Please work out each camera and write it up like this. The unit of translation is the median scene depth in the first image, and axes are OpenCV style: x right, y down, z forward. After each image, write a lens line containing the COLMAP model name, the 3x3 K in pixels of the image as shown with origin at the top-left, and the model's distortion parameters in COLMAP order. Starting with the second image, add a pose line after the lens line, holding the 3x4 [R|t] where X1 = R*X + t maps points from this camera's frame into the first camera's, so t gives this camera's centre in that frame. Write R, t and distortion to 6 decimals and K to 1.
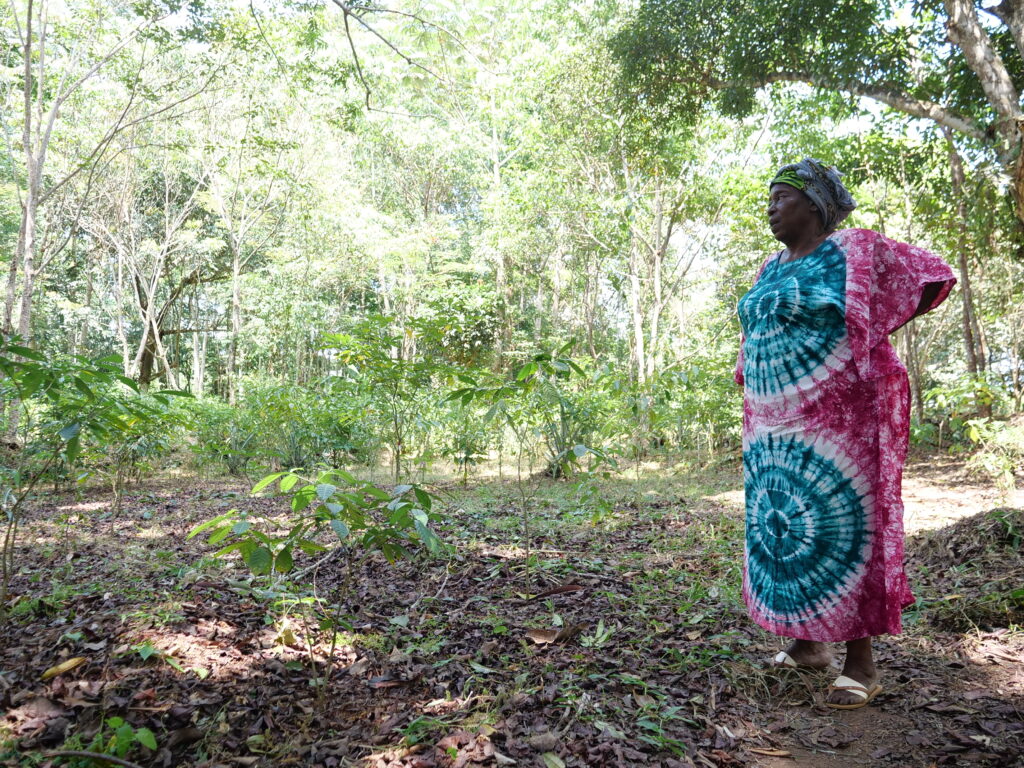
lens RADIAL K [[730.9, 0, 512.0], [0, 730.9, 384.0], [0, 0, 1]] dist [-0.012920, 0.003424]
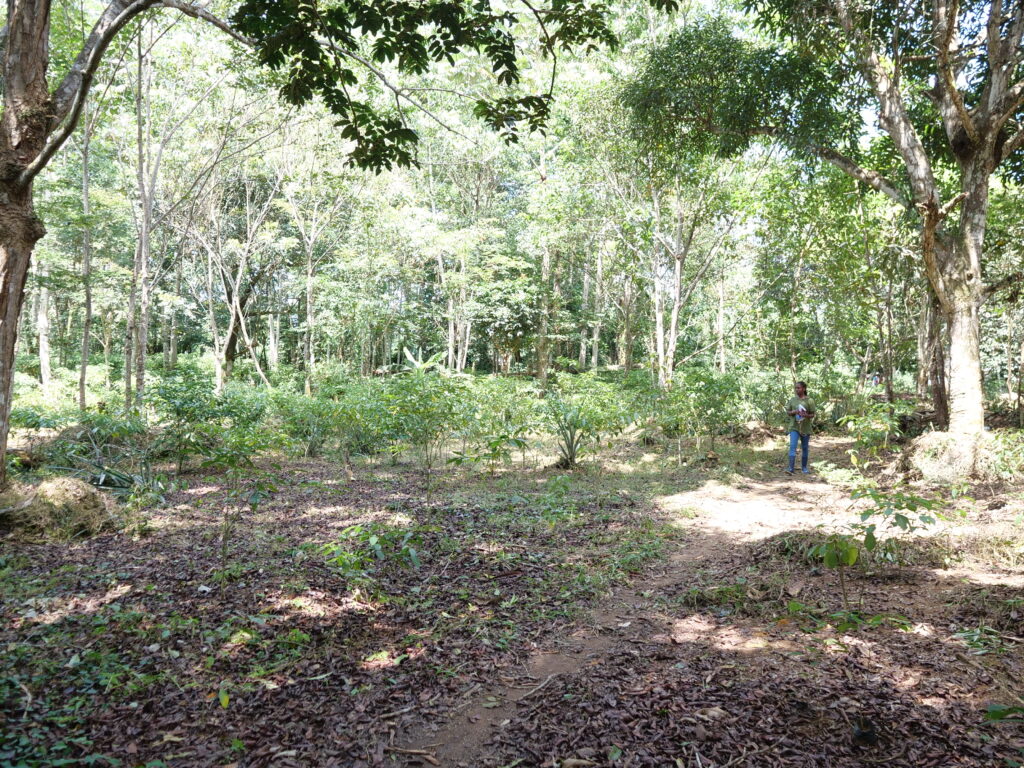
lens RADIAL K [[722.6, 0, 512.0], [0, 722.6, 384.0], [0, 0, 1]] dist [0.007710, 0.000485]
pose [[0.996577, 0.008455, -0.082232, 0.038936], [-0.003509, 0.998186, 0.060099, -0.051250], [0.082591, -0.059605, 0.994799, -0.129767]]
